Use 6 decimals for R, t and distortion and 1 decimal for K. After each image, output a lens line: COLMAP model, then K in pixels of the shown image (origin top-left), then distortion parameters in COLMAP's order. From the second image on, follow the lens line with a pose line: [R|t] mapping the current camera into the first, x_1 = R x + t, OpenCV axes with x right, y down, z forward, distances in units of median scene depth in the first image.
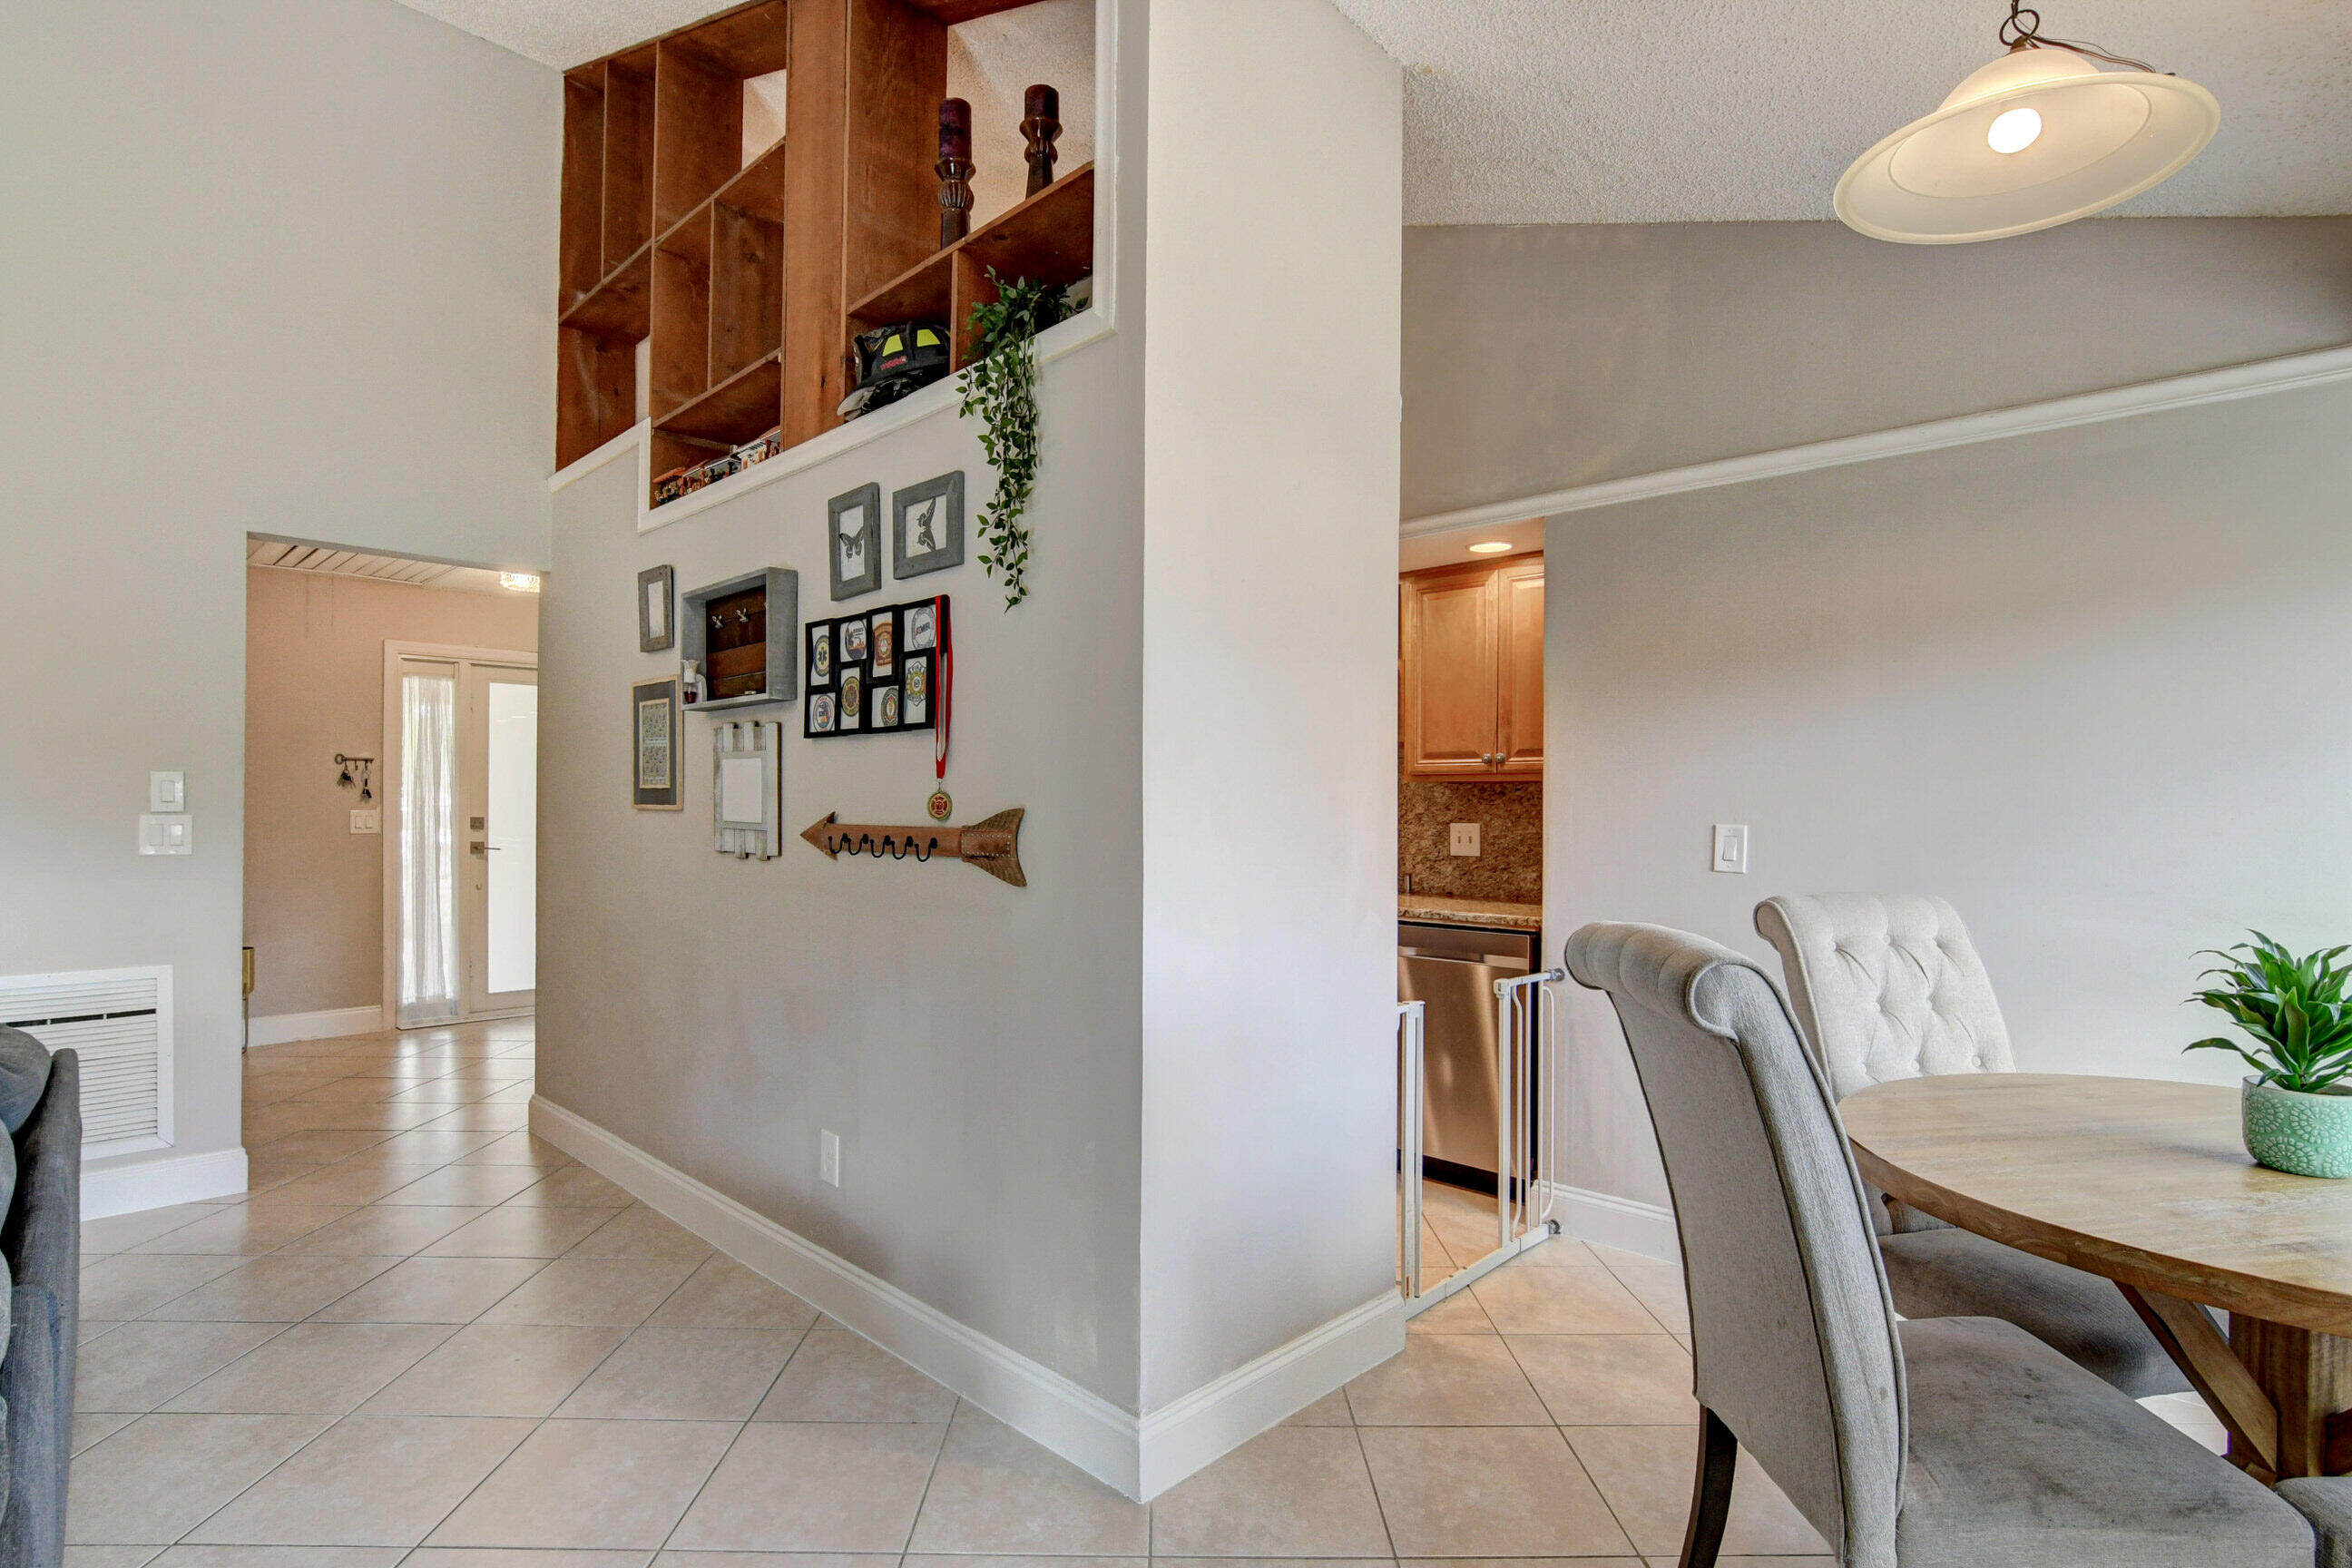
lens RADIAL K [[1123.4, 0, 1162.5], [0, 1123.4, 797.7], [0, 0, 1]] dist [0.001120, 0.000439]
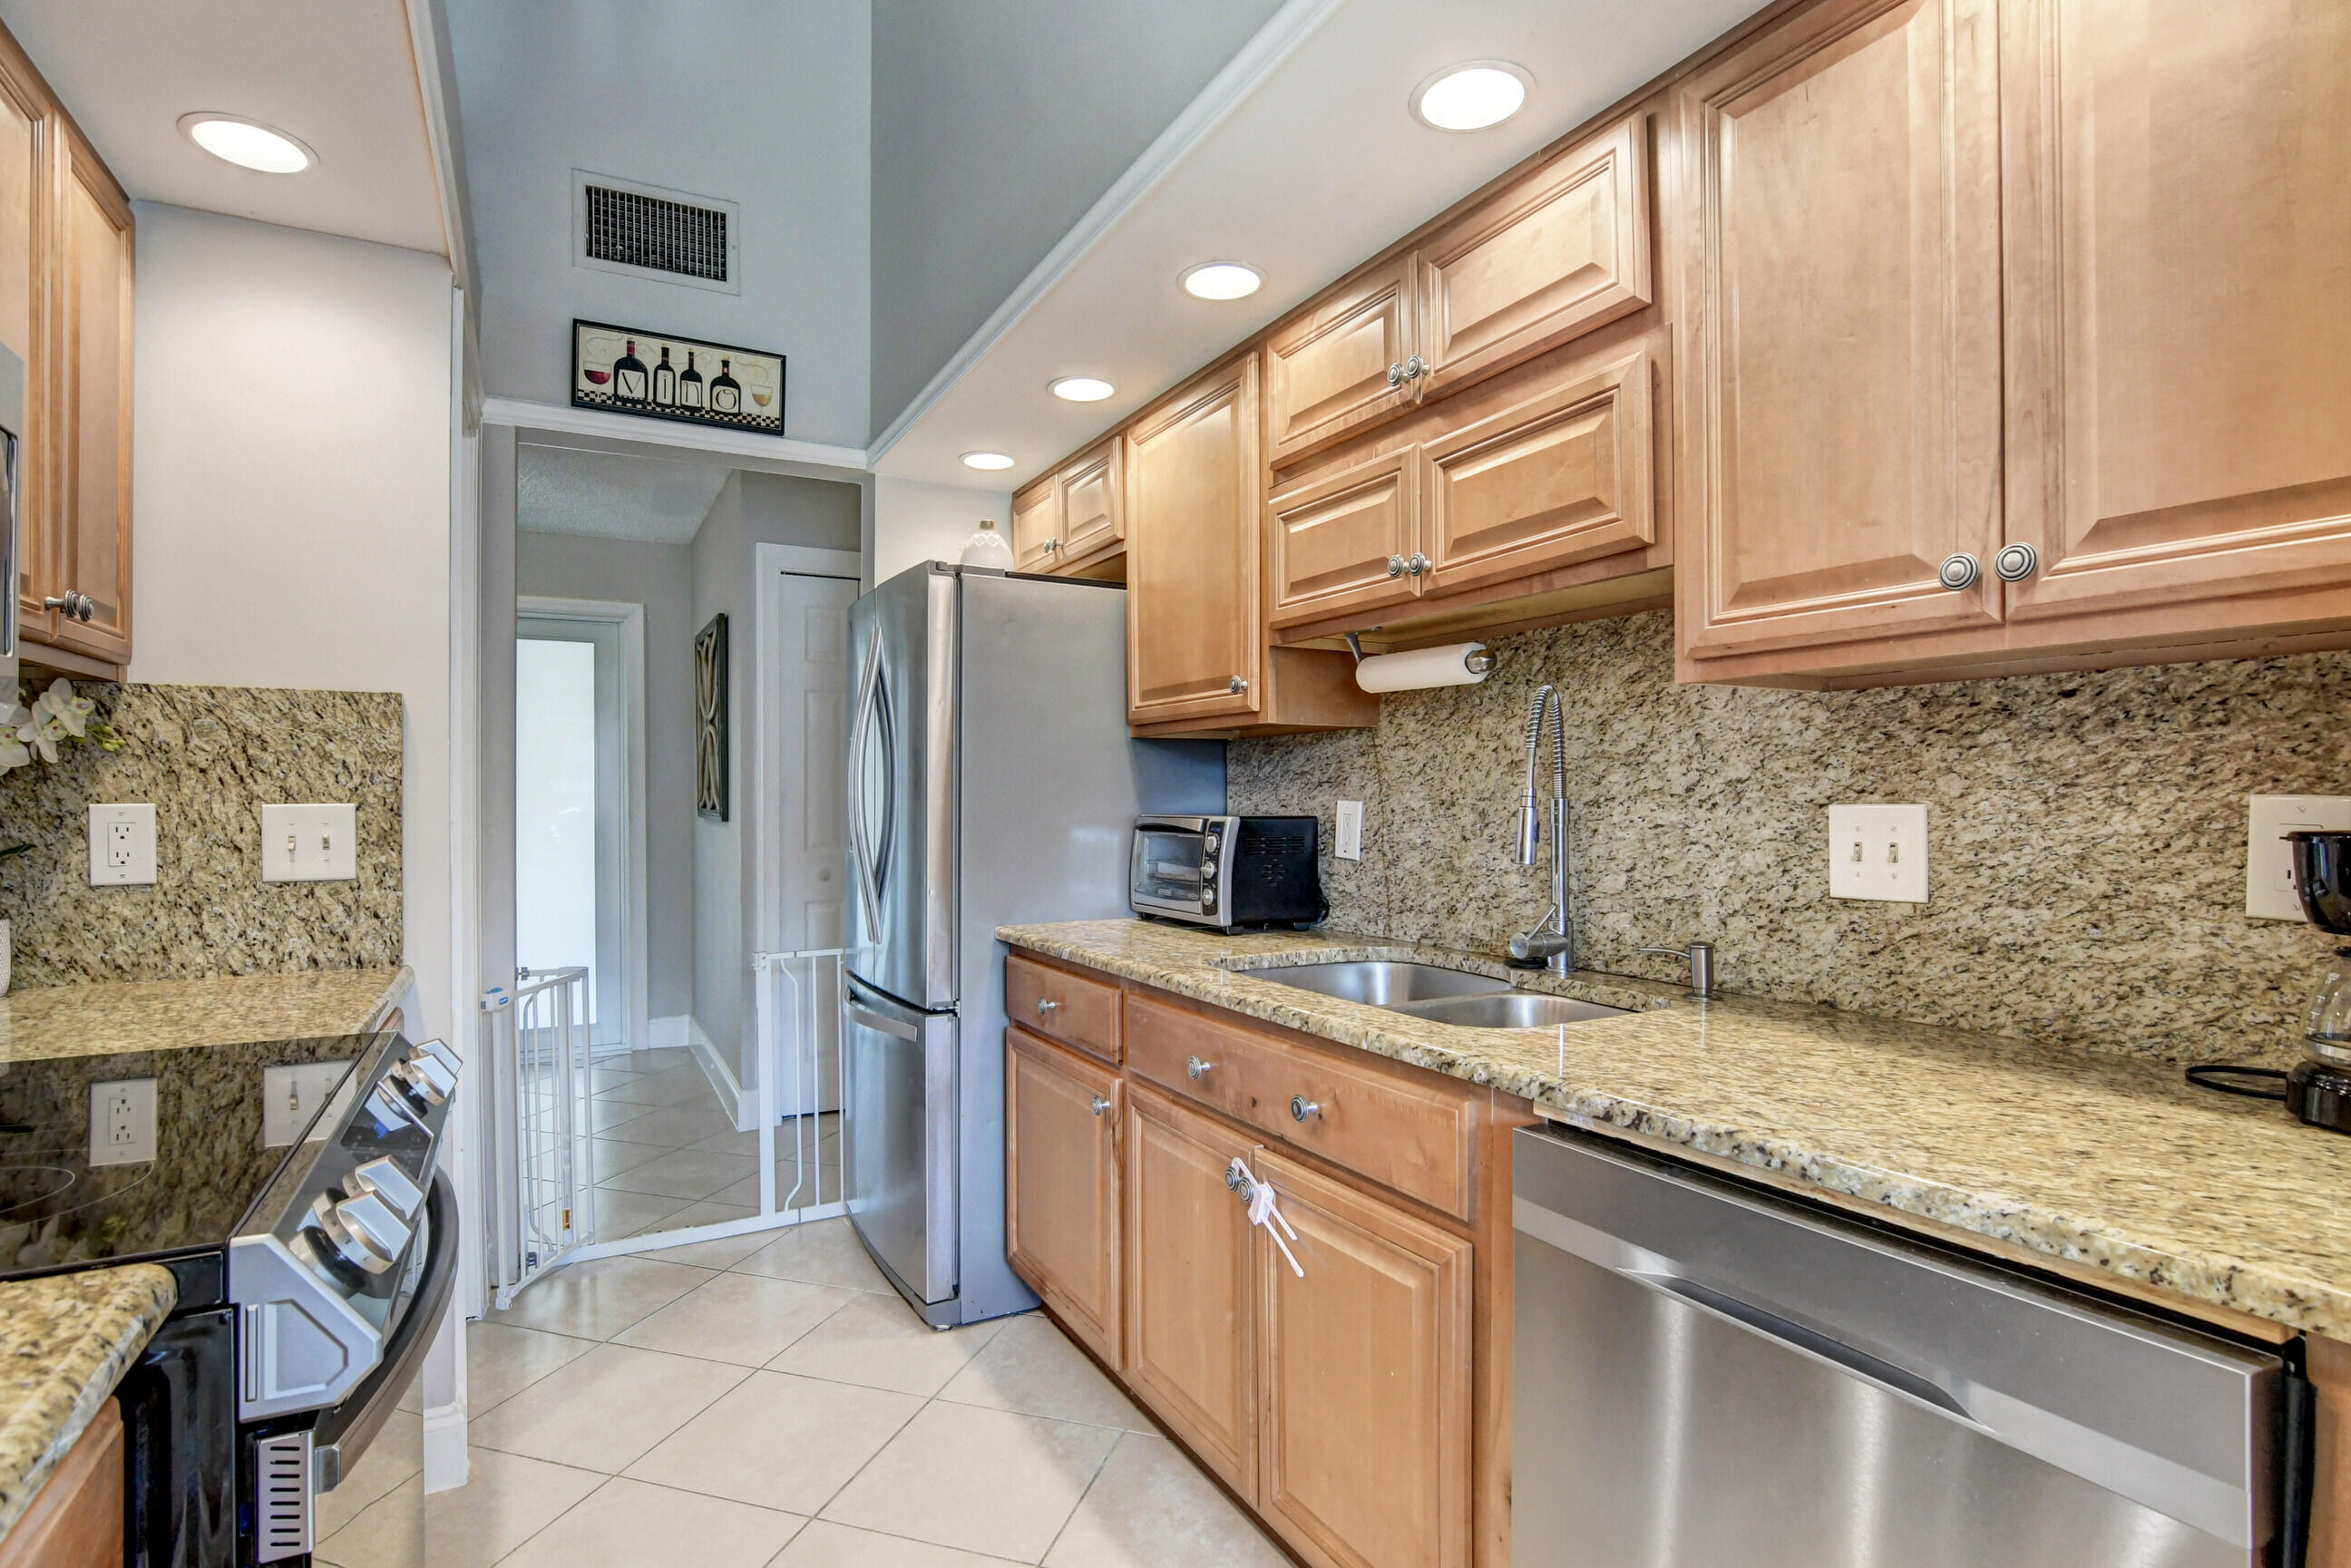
lens RADIAL K [[1137.9, 0, 1175.5], [0, 1137.9, 784.0], [0, 0, 1]] dist [-0.001995, -0.000269]
pose [[0.957674, -0.007888, -0.287746, 0.167186], [0.006342, 0.999960, -0.006306, 0.017605], [0.287784, 0.004215, 0.957686, 0.615983]]
